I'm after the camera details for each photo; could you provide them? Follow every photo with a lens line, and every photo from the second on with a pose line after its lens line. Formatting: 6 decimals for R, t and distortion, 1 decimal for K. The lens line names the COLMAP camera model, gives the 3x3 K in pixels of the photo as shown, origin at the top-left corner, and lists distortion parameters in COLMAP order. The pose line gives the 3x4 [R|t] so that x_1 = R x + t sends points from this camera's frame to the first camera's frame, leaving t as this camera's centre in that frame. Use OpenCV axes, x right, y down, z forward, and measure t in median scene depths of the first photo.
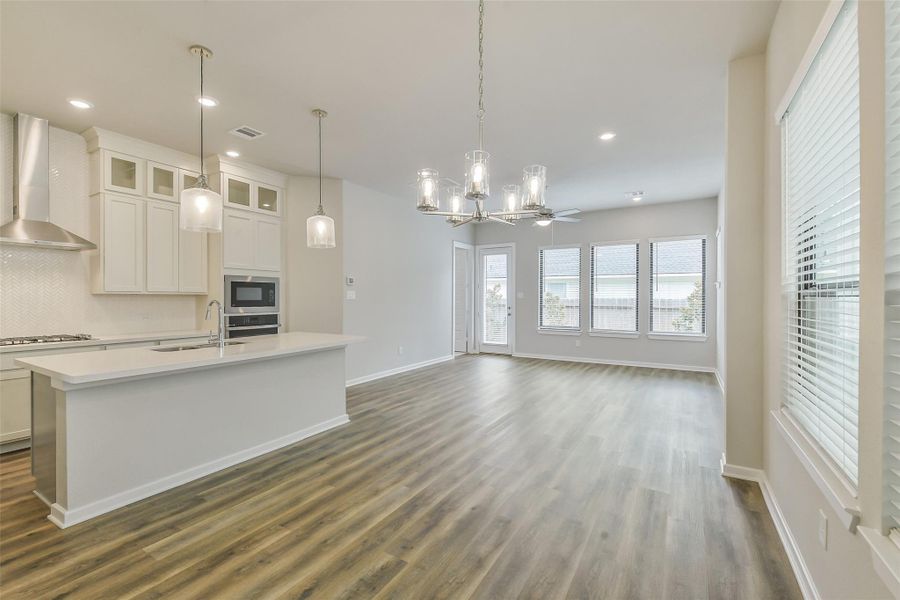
lens RADIAL K [[391.5, 0, 445.5], [0, 391.5, 299.0], [0, 0, 1]] dist [-0.004048, -0.004398]
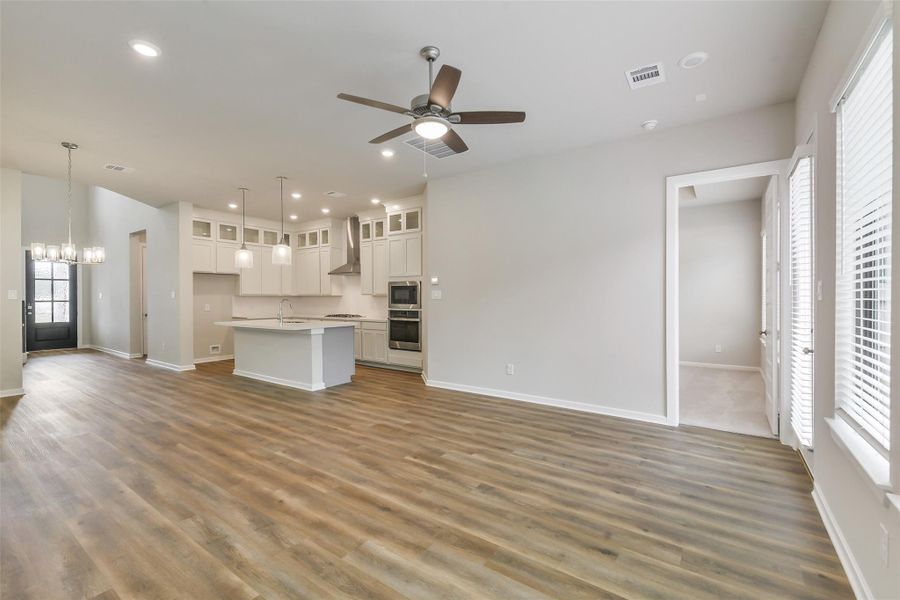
lens RADIAL K [[385.3, 0, 449.5], [0, 385.3, 300.0], [0, 0, 1]] dist [-0.001164, -0.000061]
pose [[-0.063585, 0.005508, -0.997961, 0.803756], [-0.003530, 0.999977, 0.005744, -0.002502], [0.997970, 0.003888, -0.063564, 1.220649]]
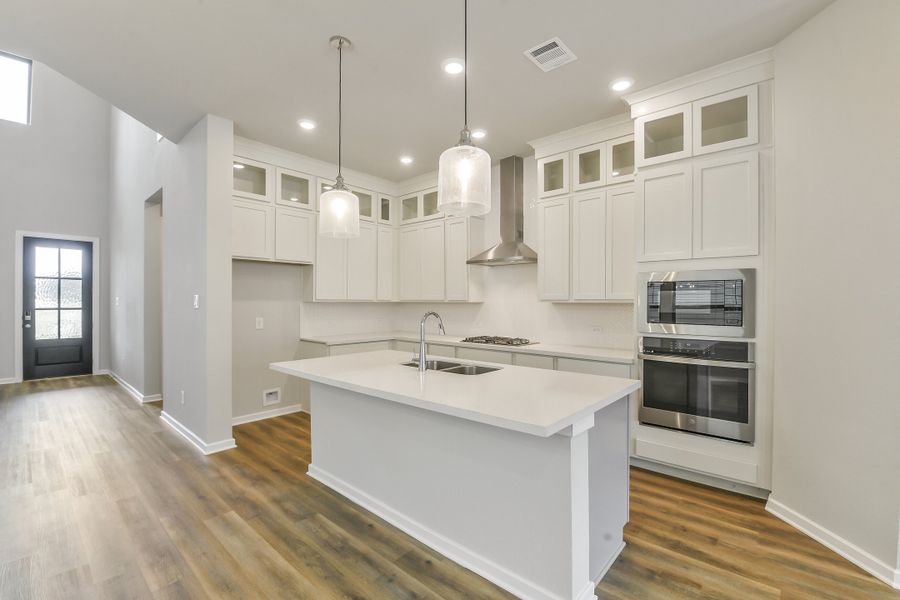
lens RADIAL K [[391.5, 0, 449.8], [0, 391.5, 300.4], [0, 0, 1]] dist [-0.004048, -0.004398]
pose [[-0.184289, -0.004626, -0.982861, 0.126184], [-0.005556, 0.999978, -0.003665, -0.010834], [0.982856, 0.004786, -0.184311, 0.747612]]
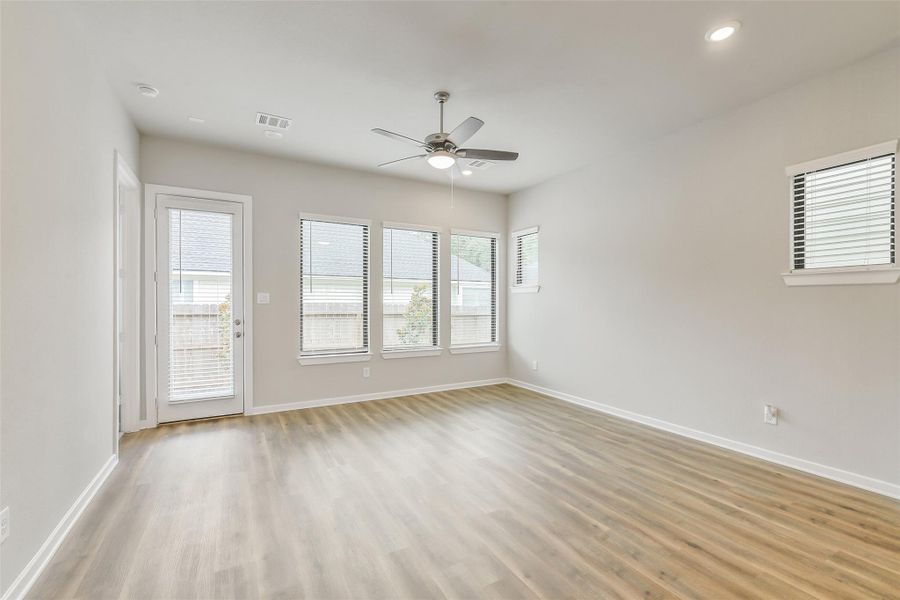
lens RADIAL K [[391.5, 0, 449.1], [0, 391.5, 303.7], [0, 0, 1]] dist [-0.004048, -0.004398]
pose [[0.490358, -0.000405, 0.871521, -0.242694], [0.001431, 0.999999, -0.000340, -0.000512], [-0.871520, 0.001414, 0.490358, 0.850305]]
